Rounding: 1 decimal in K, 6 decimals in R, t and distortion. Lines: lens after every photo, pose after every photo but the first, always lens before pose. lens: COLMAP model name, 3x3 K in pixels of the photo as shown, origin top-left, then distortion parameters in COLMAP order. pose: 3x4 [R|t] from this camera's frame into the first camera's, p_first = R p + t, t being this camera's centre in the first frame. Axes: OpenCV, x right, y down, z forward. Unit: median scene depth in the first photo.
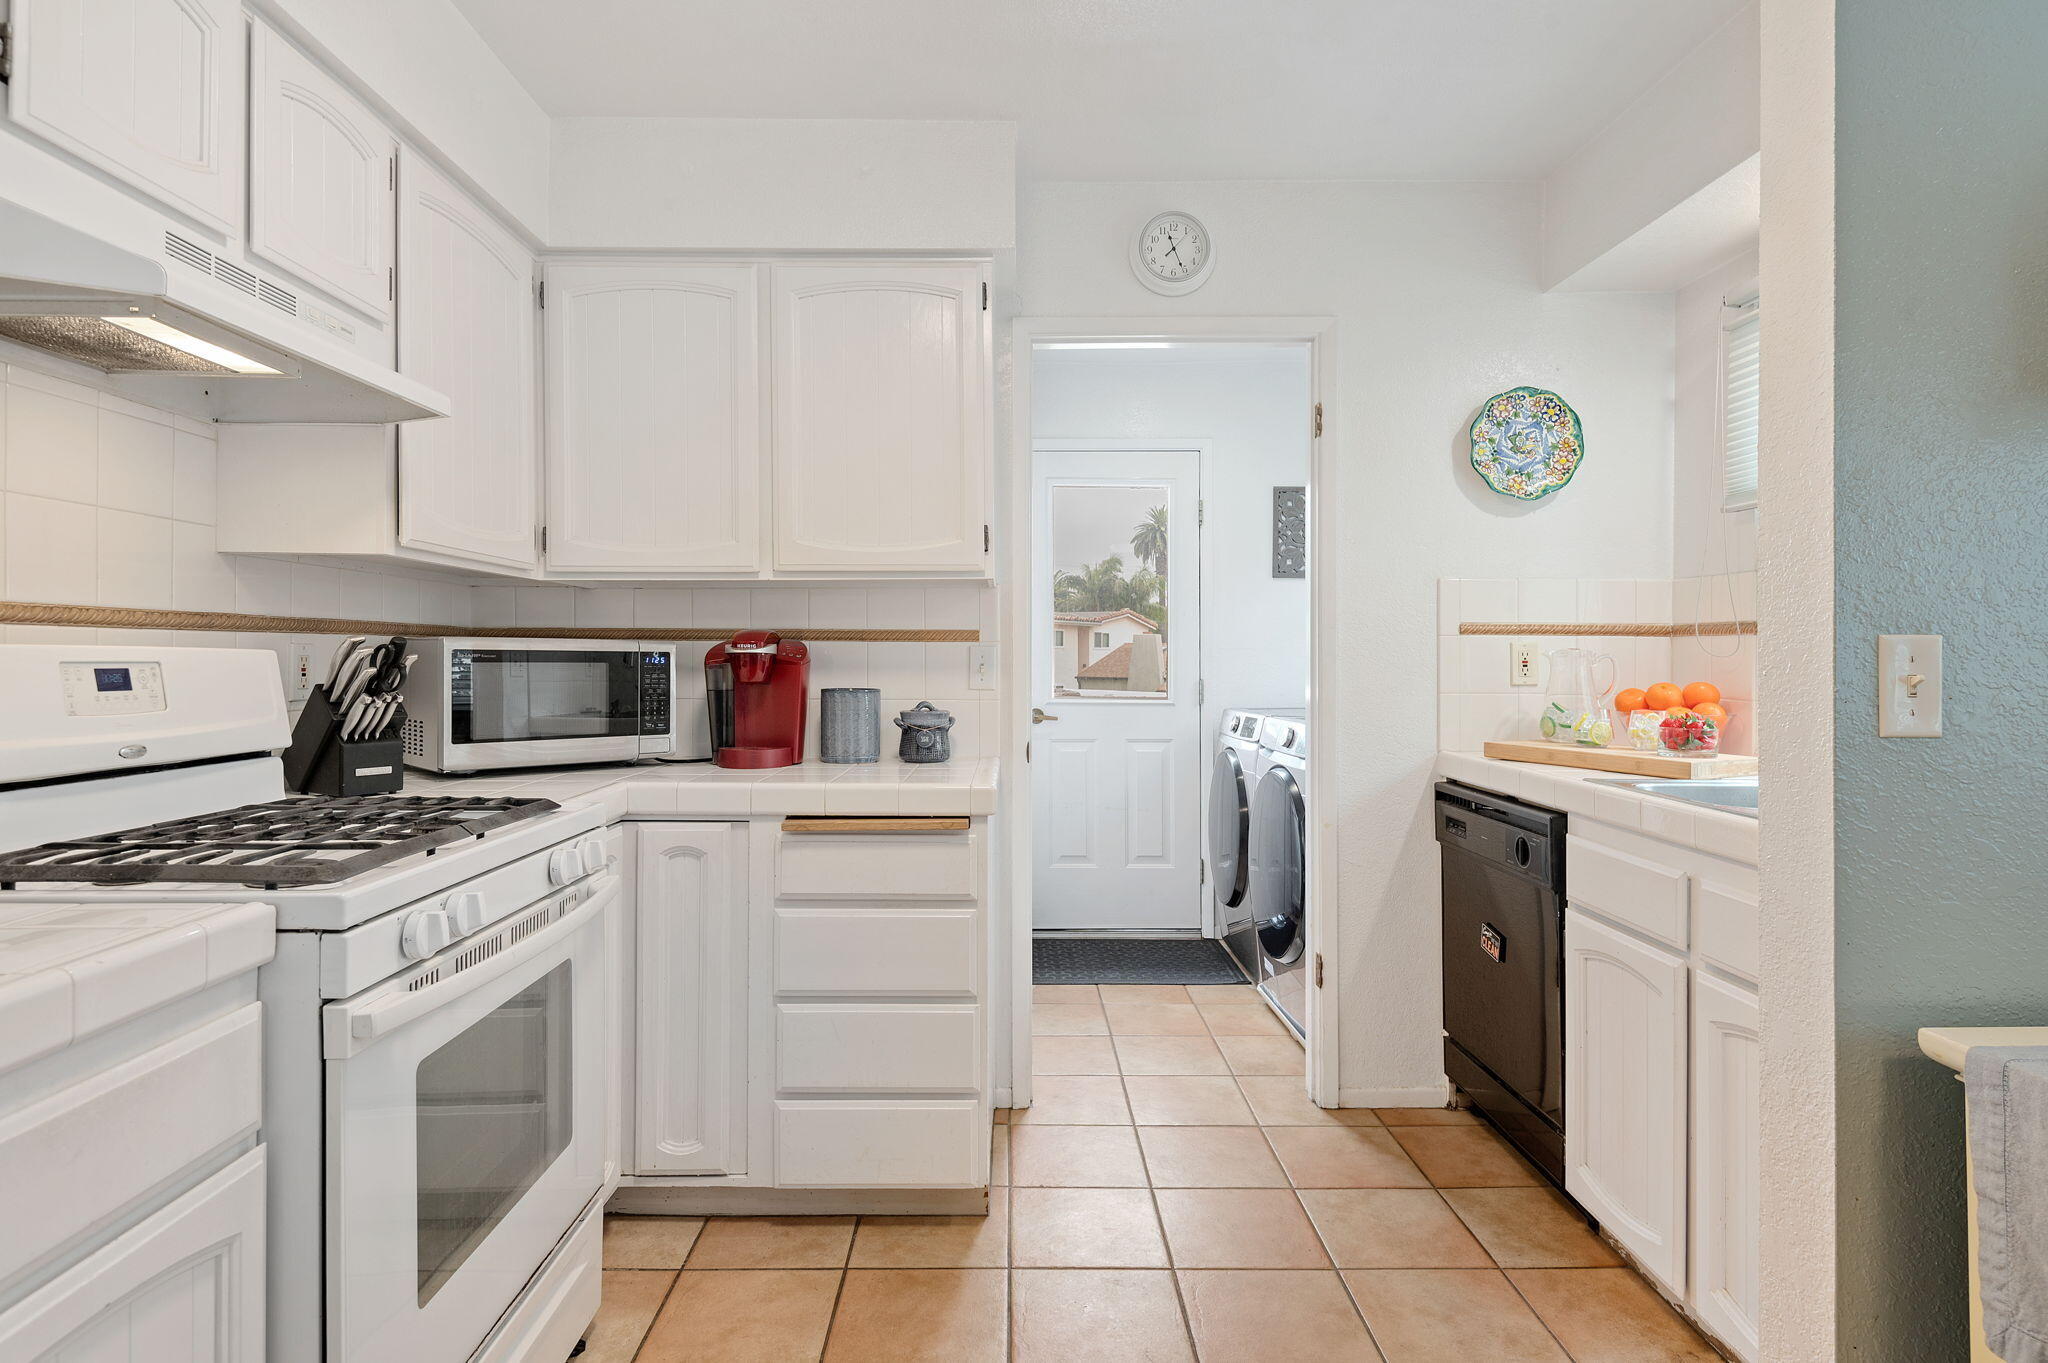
lens RADIAL K [[1068.1, 0, 1010.3], [0, 1068.1, 657.0], [0, 0, 1]] dist [0.035944, -0.034545]
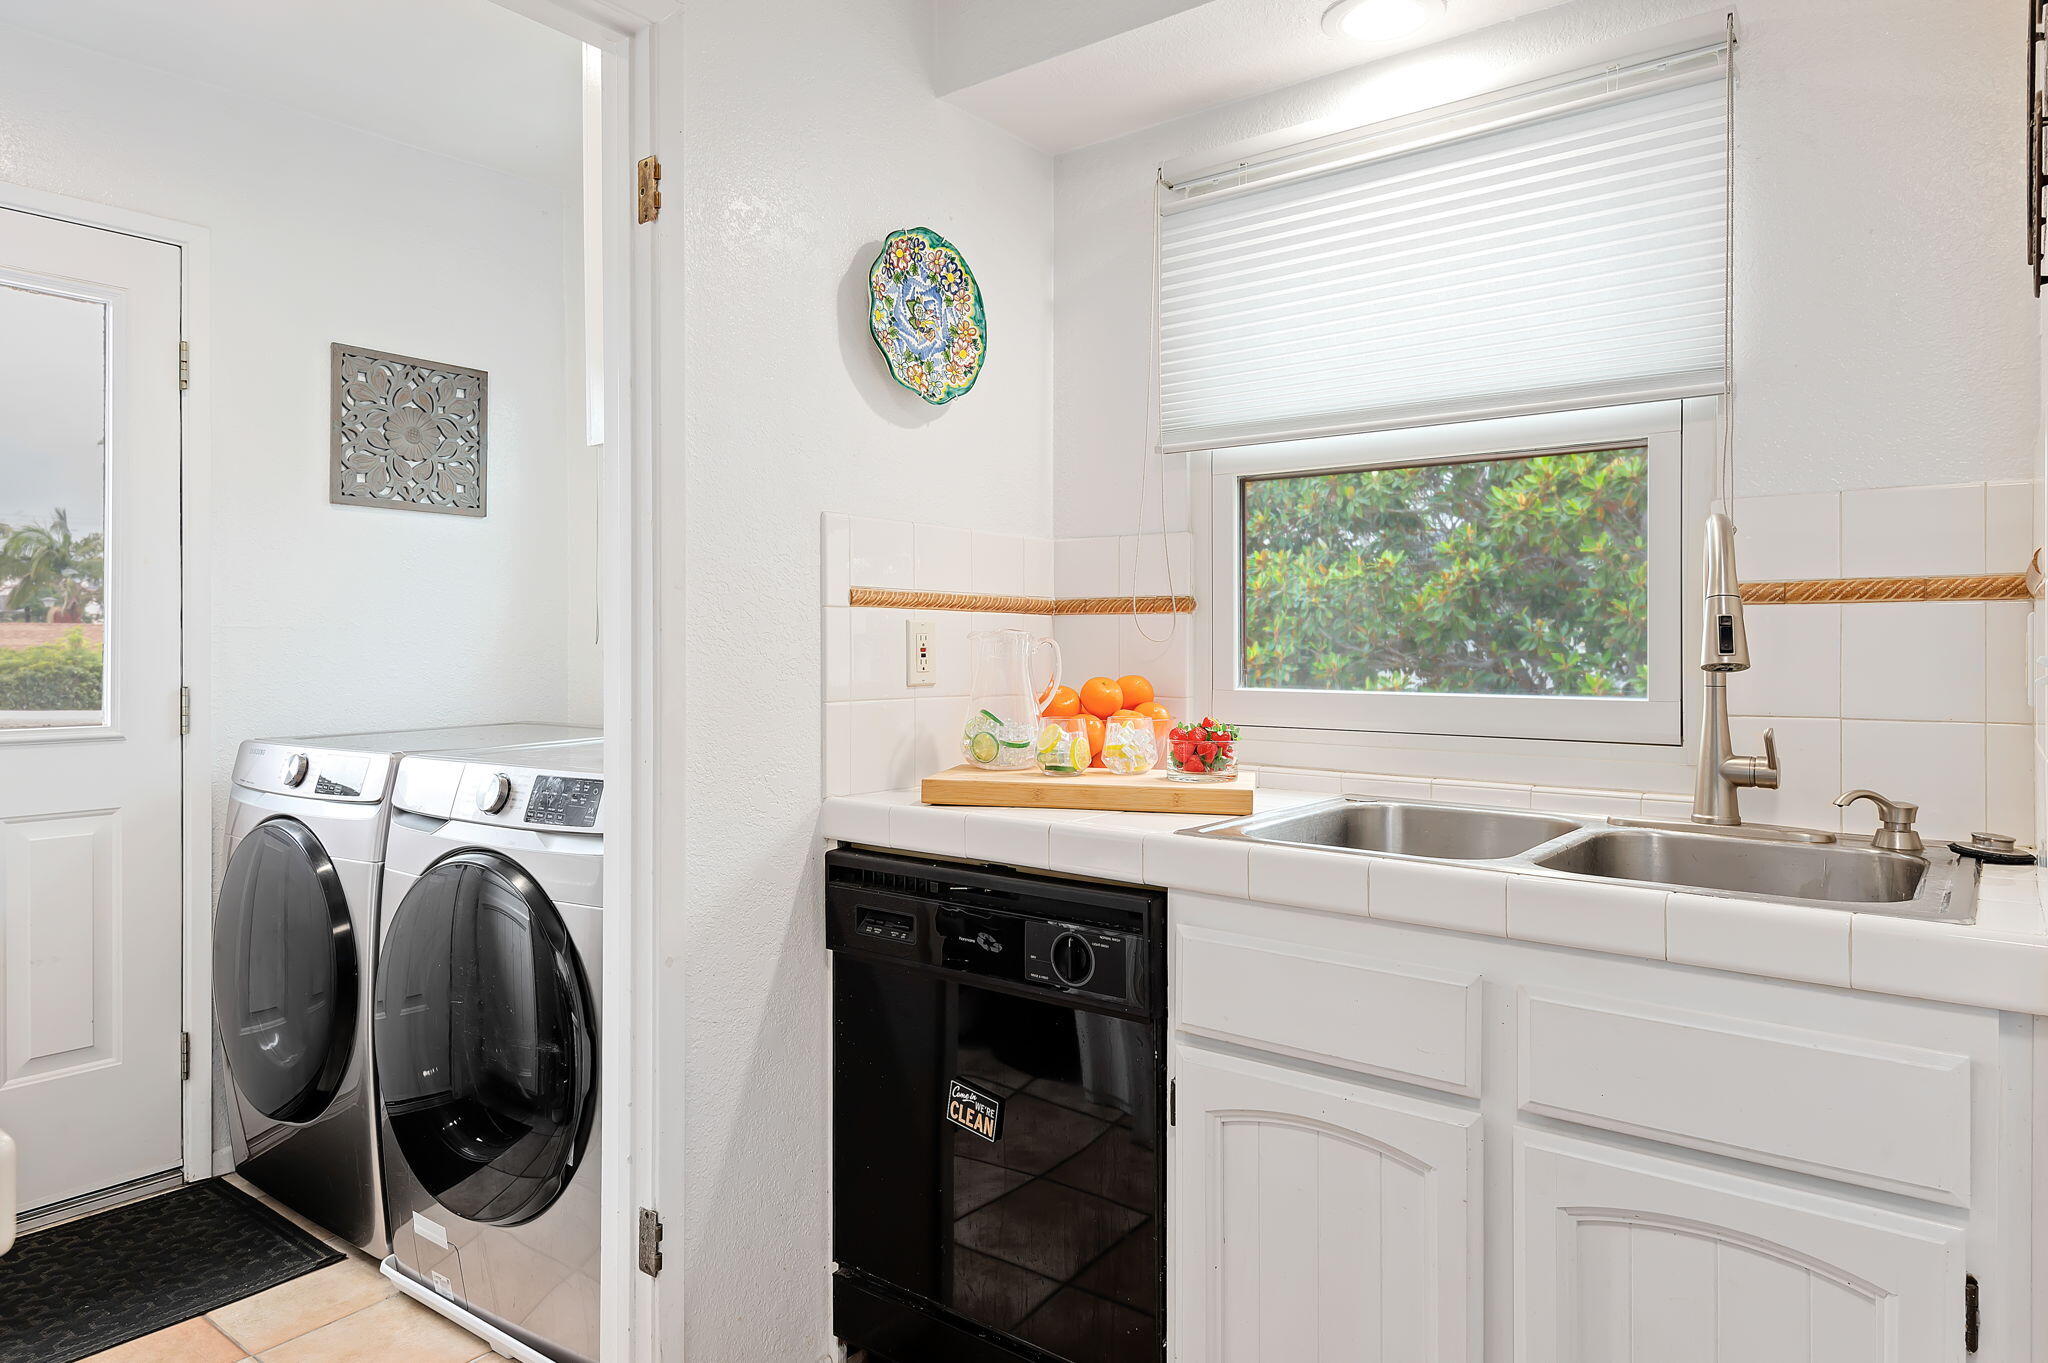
lens RADIAL K [[1232.0, 0, 1022.0], [0, 1232.0, 641.8], [0, 0, 1]] dist [0.036624, -0.029028]
pose [[0.611849, -0.000875, 0.790974, -0.081254], [0.002084, 0.999998, -0.000506, 0.000266], [-0.790972, 0.001958, 0.611850, 0.492054]]
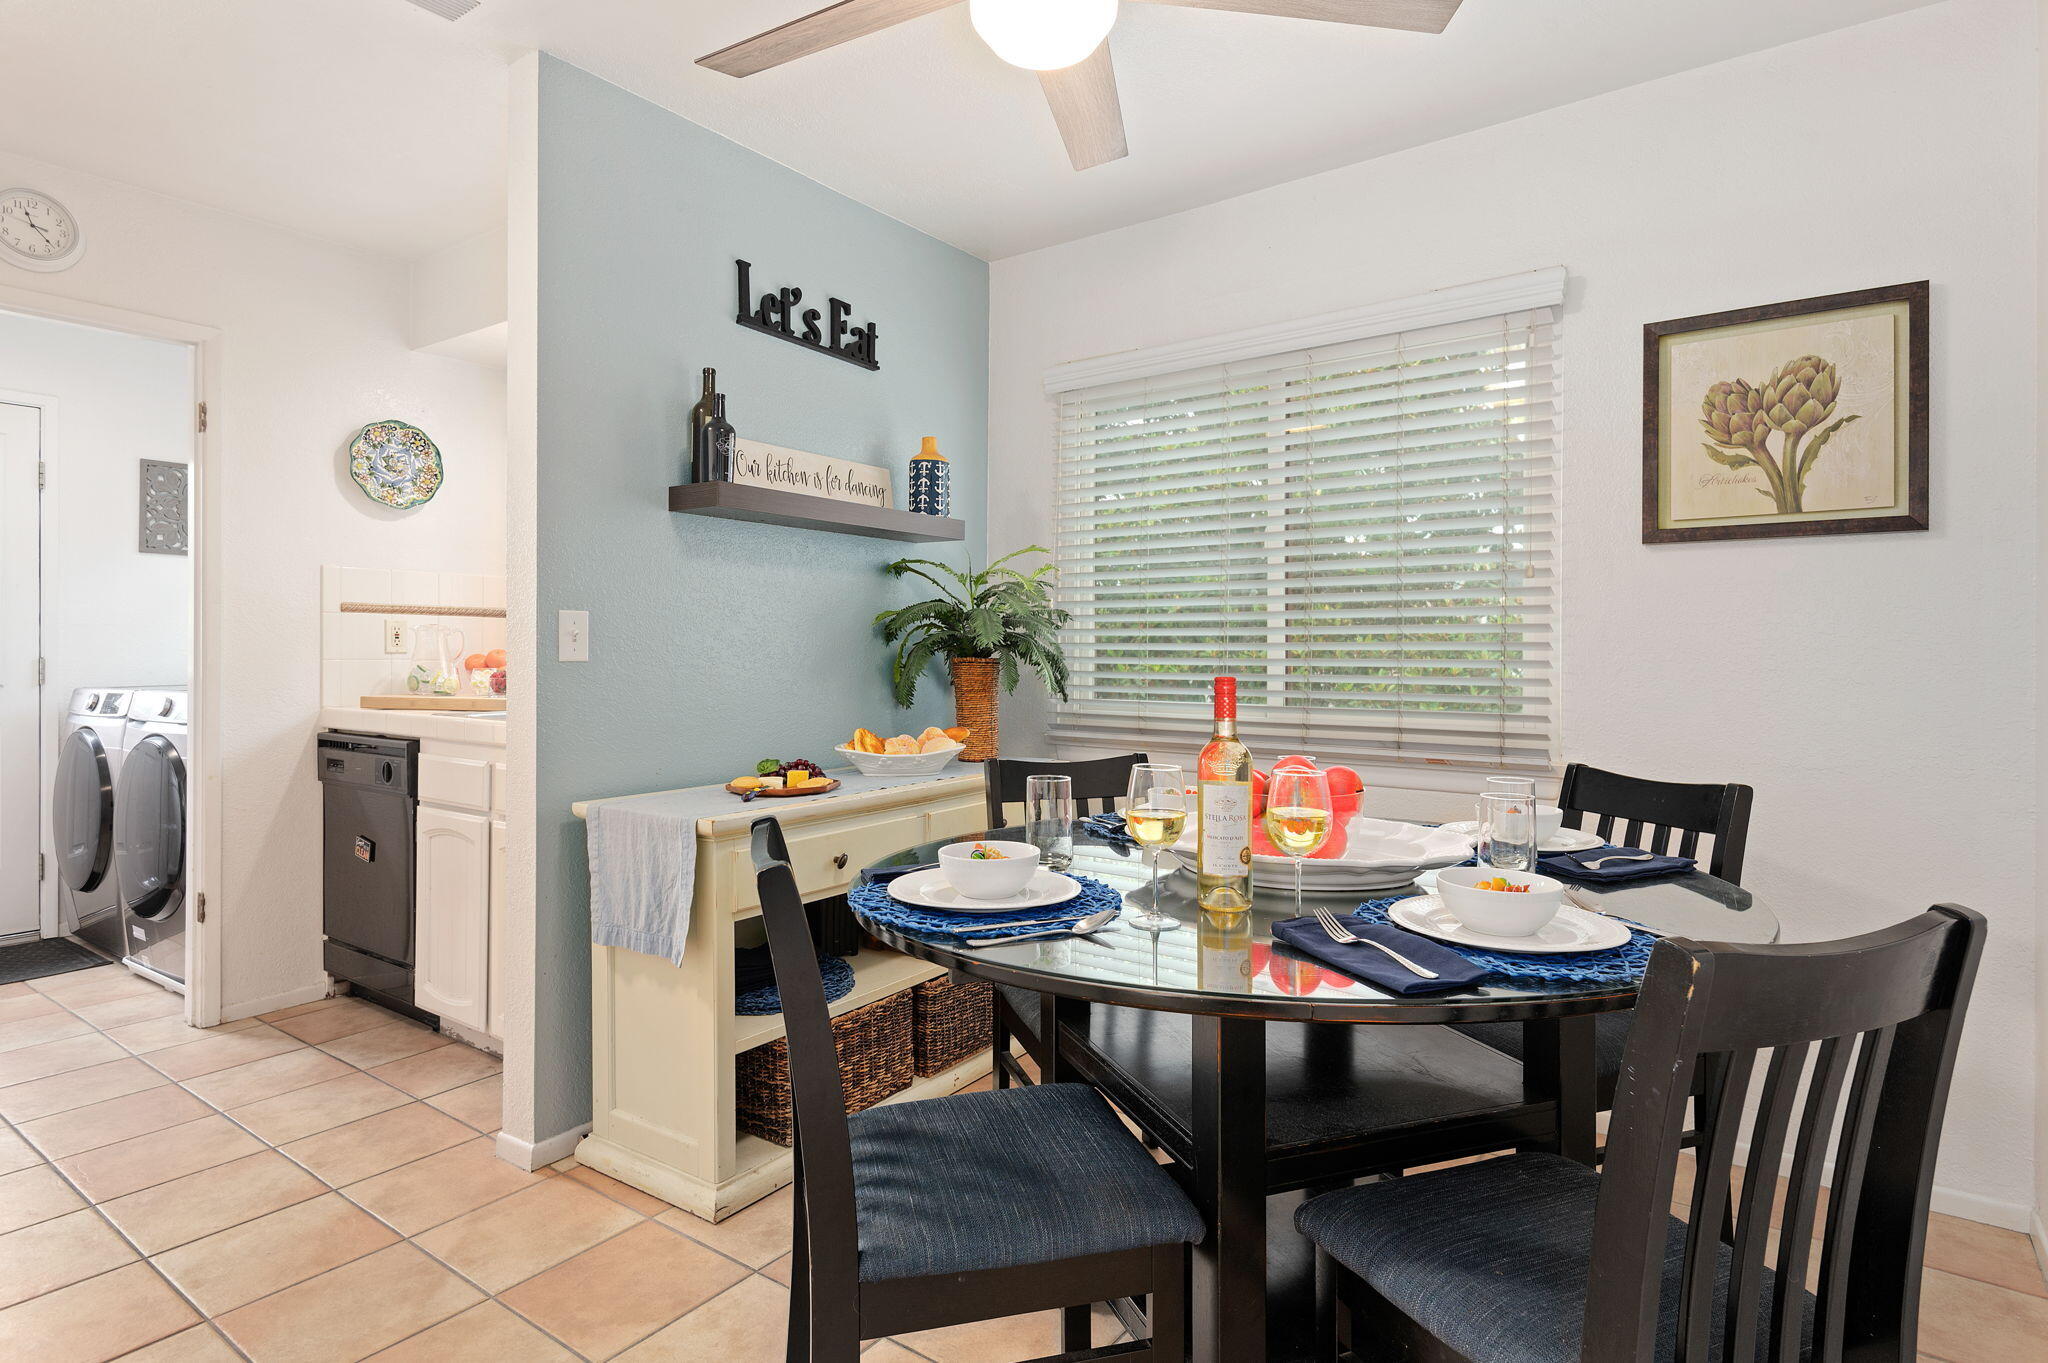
lens RADIAL K [[1101.7, 0, 1033.1], [0, 1101.7, 650.3], [0, 0, 1]] dist [0.031030, -0.017583]
pose [[0.595286, 0.002353, 0.803511, -0.134349], [-0.001238, 0.999997, -0.002011, 0.024892], [-0.803513, 0.000202, 0.595287, -0.399449]]
